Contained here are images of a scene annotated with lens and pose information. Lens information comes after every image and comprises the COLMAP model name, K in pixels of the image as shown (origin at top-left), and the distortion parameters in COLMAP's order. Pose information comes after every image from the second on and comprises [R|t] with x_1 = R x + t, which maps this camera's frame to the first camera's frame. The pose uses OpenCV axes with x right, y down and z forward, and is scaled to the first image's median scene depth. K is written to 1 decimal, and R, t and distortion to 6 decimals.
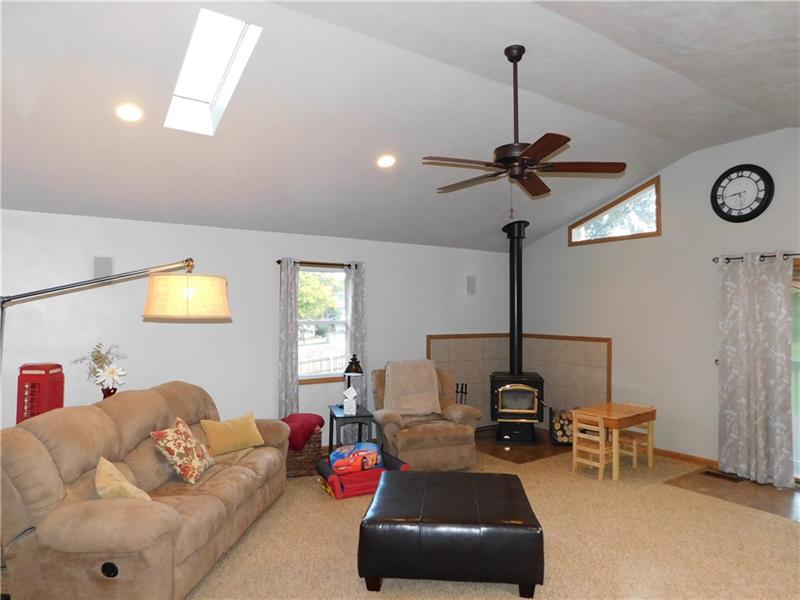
lens RADIAL K [[535.2, 0, 394.9], [0, 535.2, 297.0], [0, 0, 1]] dist [-0.027750, 0.010753]
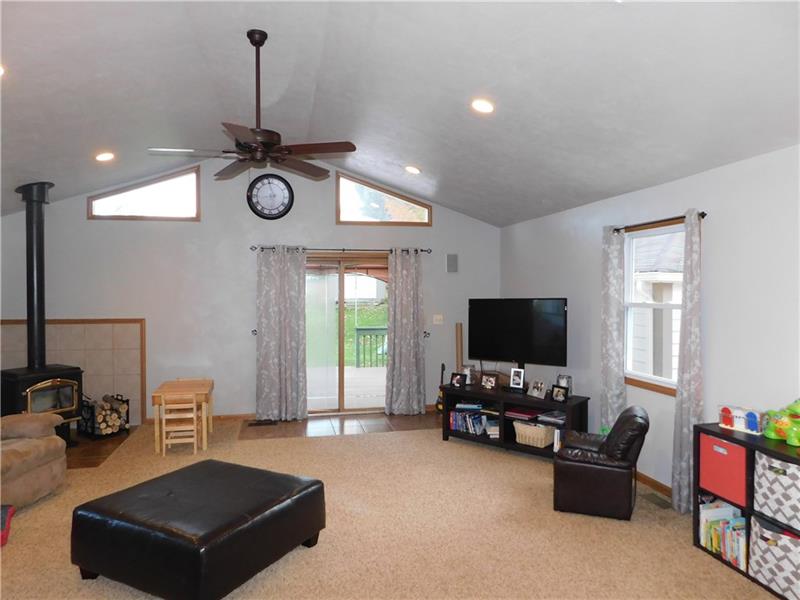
lens RADIAL K [[535.2, 0, 396.9], [0, 535.2, 298.9], [0, 0, 1]] dist [-0.027750, 0.010753]
pose [[0.376866, -0.022179, 0.926002, -0.403073], [-0.019473, 0.999303, 0.031860, 0.000102], [-0.926063, -0.030039, 0.376172, 0.236389]]
